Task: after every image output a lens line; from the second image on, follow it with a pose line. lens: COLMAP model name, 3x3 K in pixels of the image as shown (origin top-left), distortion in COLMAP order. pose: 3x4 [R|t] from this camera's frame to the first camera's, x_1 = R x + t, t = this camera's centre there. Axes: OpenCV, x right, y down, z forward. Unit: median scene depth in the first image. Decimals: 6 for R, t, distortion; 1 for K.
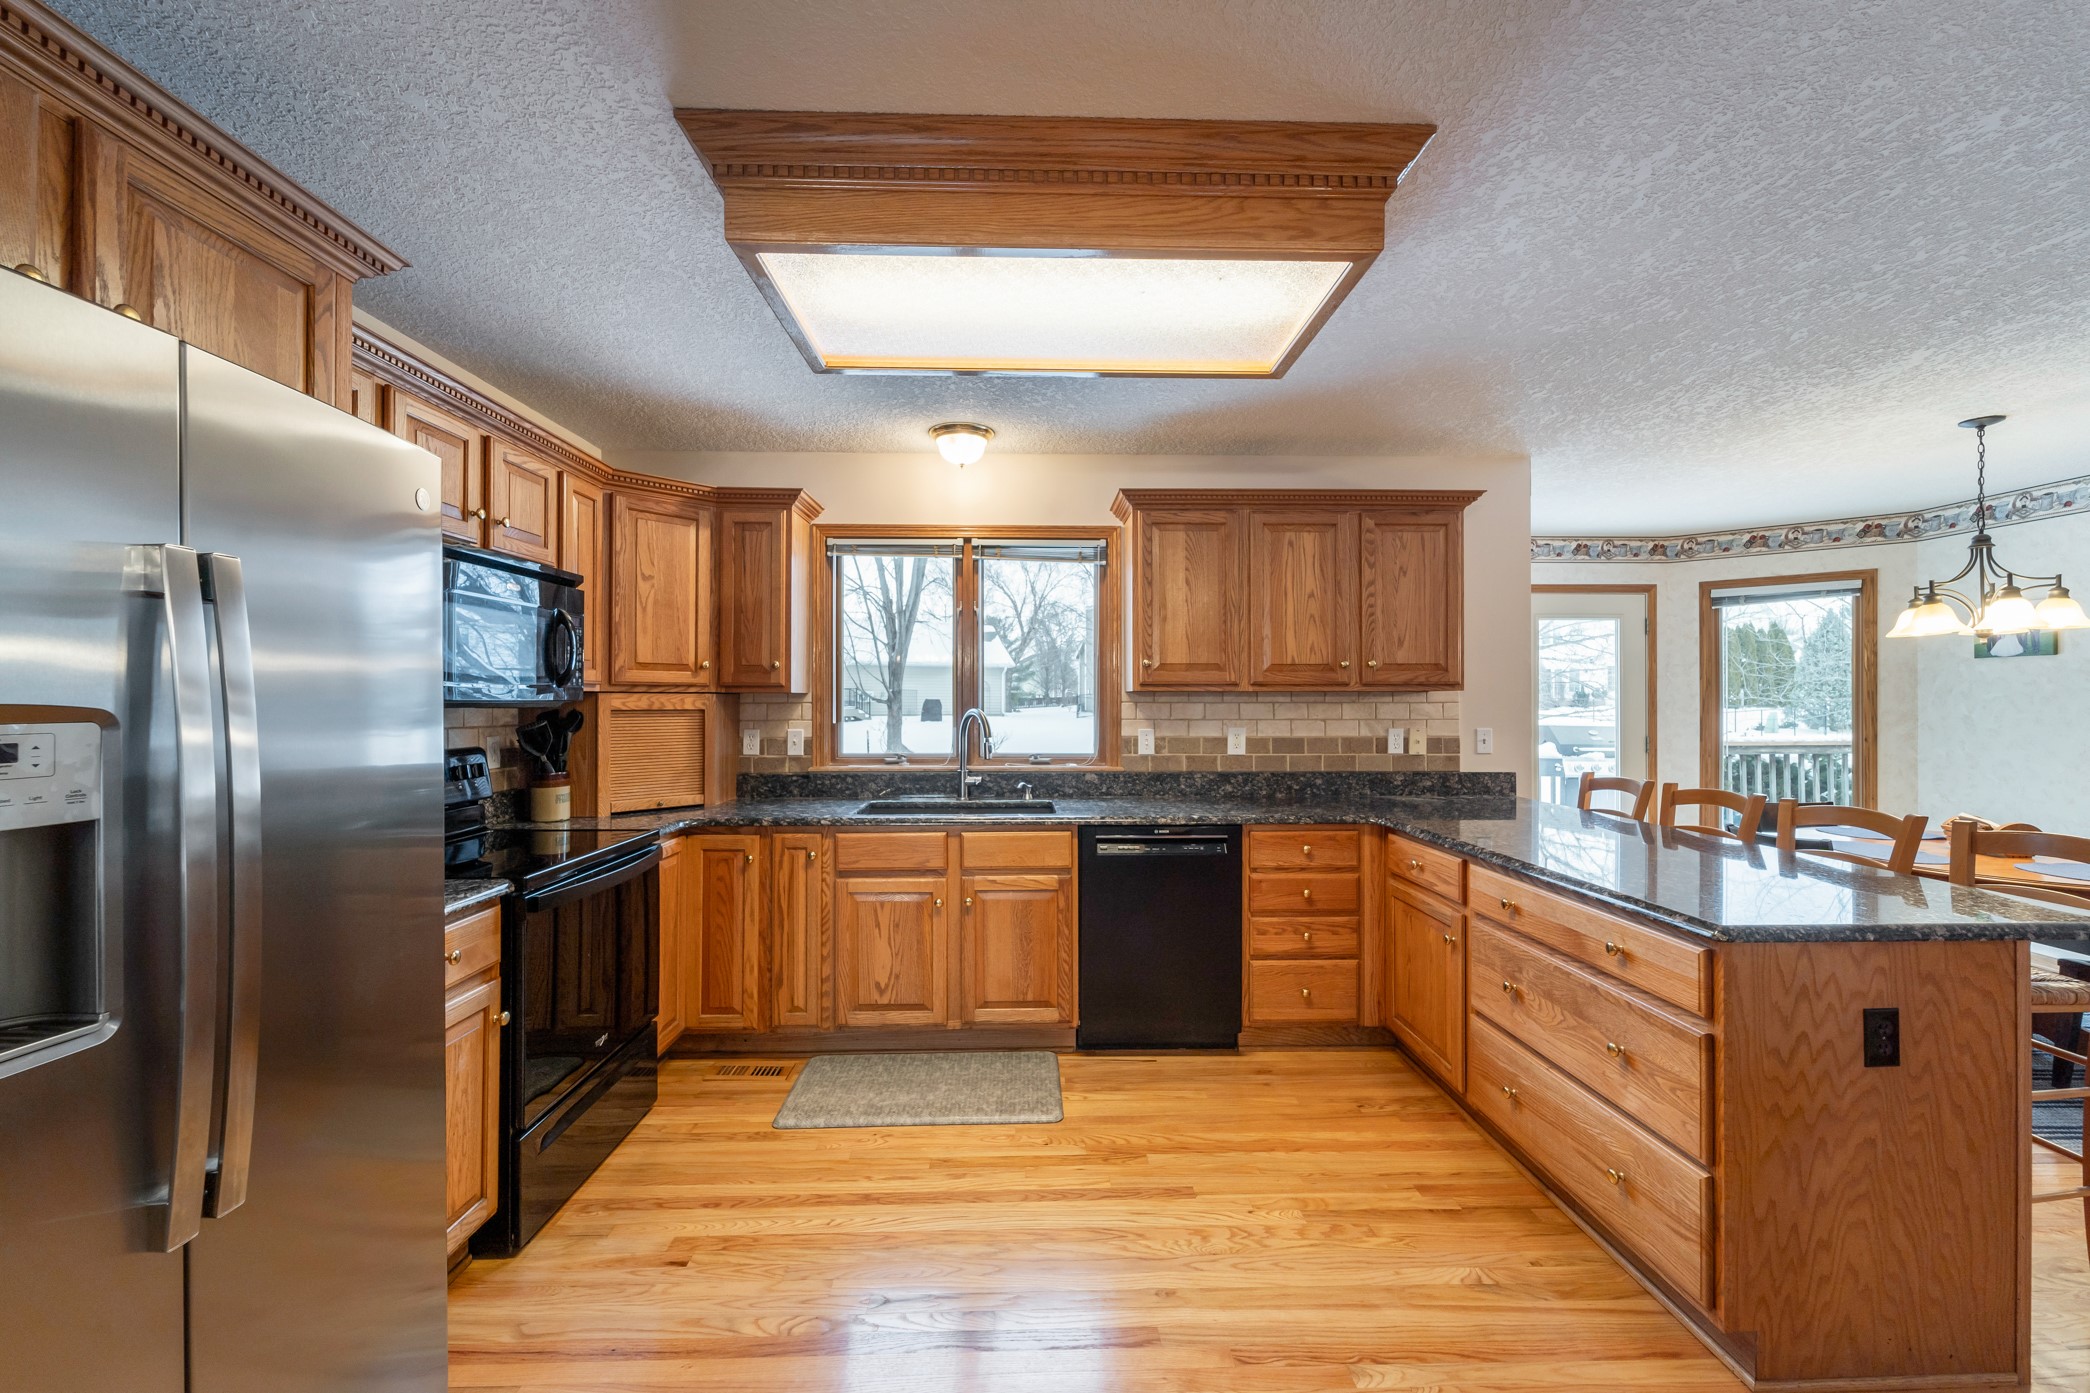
lens RADIAL K [[852.6, 0, 1053.2], [0, 852.6, 682.4], [0, 0, 1]] dist [0.000498, -0.000071]
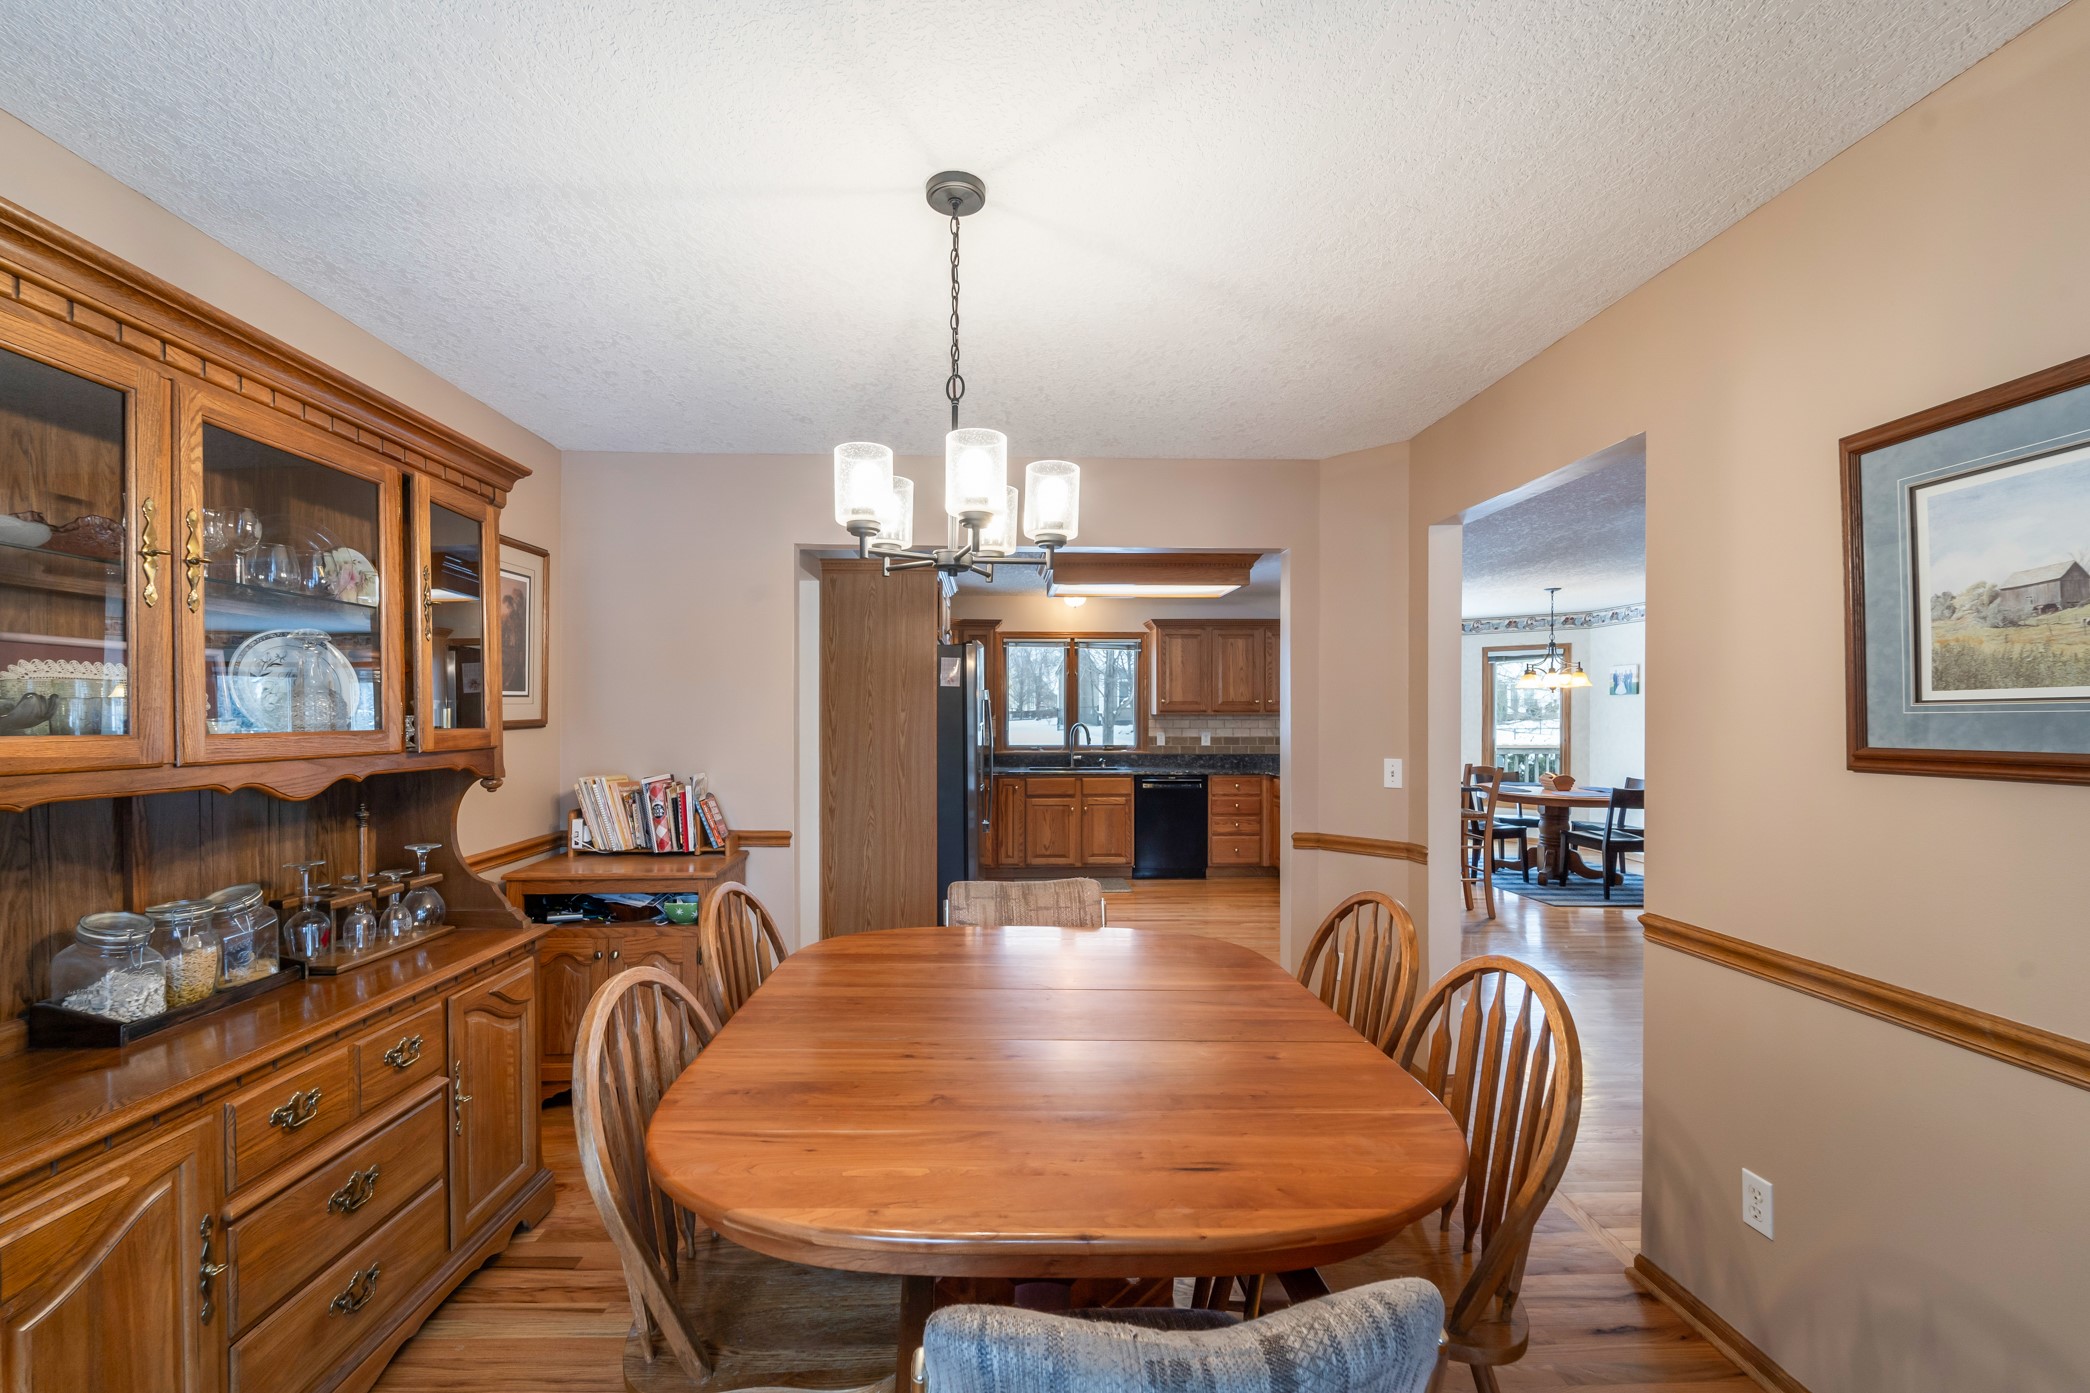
lens RADIAL K [[826.8, 0, 1045.0], [0, 826.8, 696.5], [0, 0, 1]] dist [0.000372, 0.000019]
pose [[0.999811, 0.002602, 0.019289, -0.206253], [-0.002613, 0.999996, 0.000524, -0.031575], [-0.019288, -0.000574, 0.999814, -0.961872]]
